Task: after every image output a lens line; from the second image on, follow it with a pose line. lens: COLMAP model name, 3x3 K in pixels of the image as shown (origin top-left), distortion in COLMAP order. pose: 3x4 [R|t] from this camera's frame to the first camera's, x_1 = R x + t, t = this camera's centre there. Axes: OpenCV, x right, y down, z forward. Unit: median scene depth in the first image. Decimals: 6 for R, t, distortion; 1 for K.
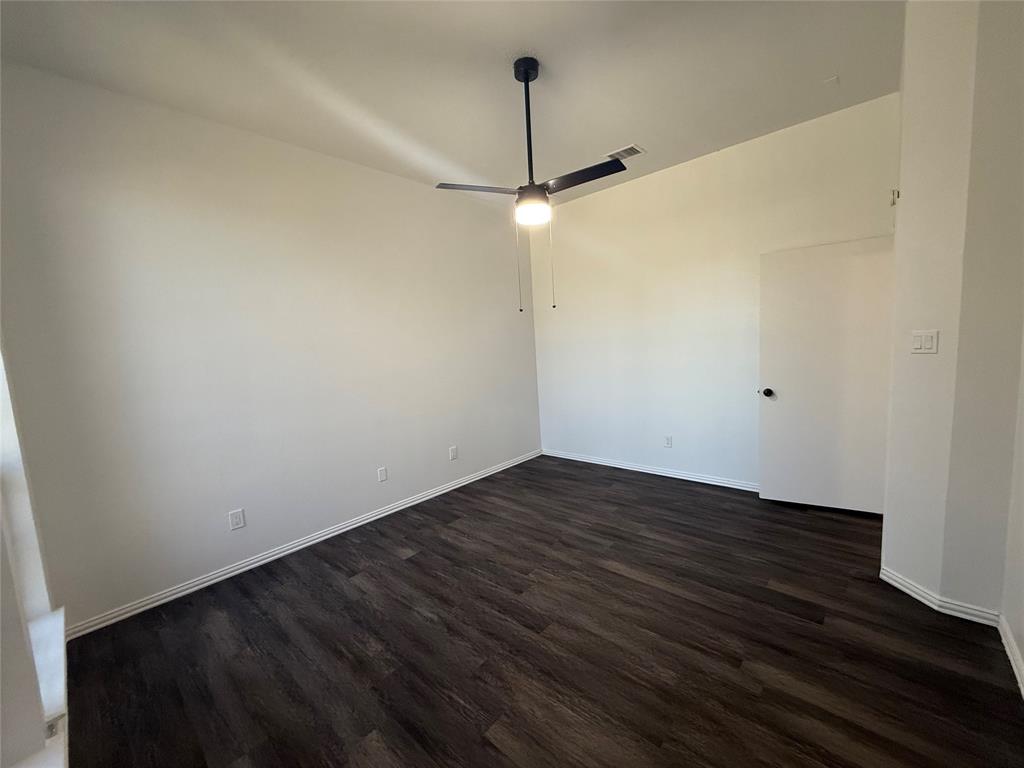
lens RADIAL K [[405.4, 0, 511.5], [0, 405.4, 384.6], [0, 0, 1]] dist [-0.000520, -0.000052]
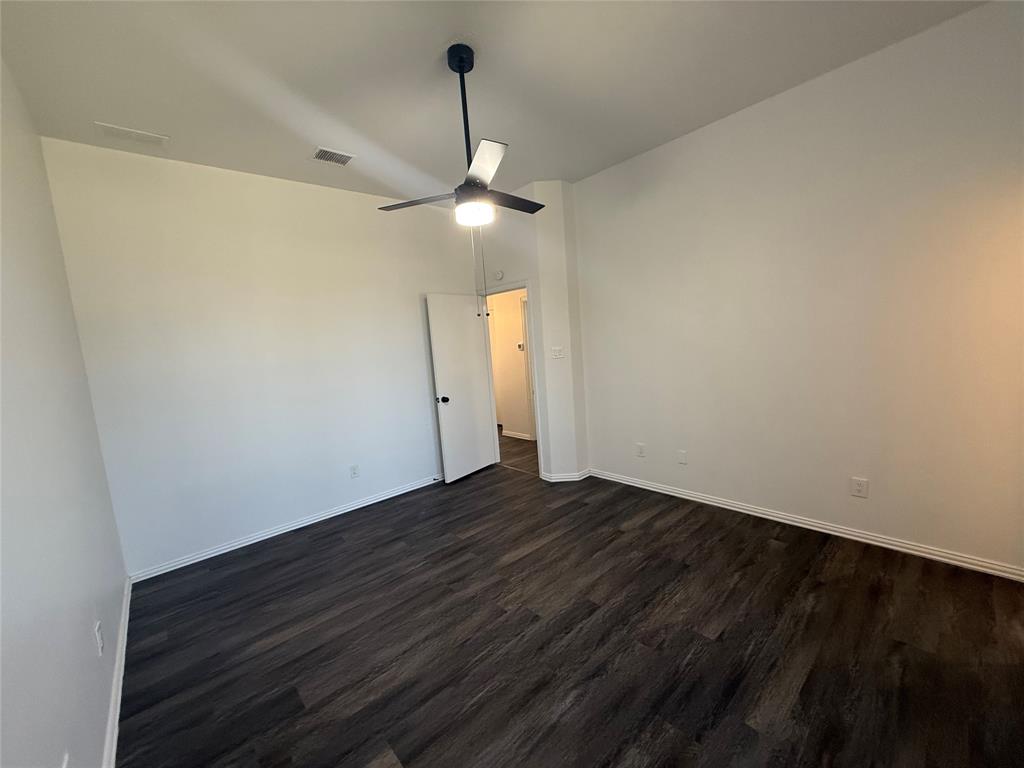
lens RADIAL K [[405.4, 0, 511.8], [0, 405.4, 384.7], [0, 0, 1]] dist [-0.000520, -0.000052]
pose [[0.114160, -0.059751, 0.991664, -0.862665], [0.174239, 0.983922, 0.039226, -0.054781], [-0.978063, 0.168309, 0.122736, 0.846739]]
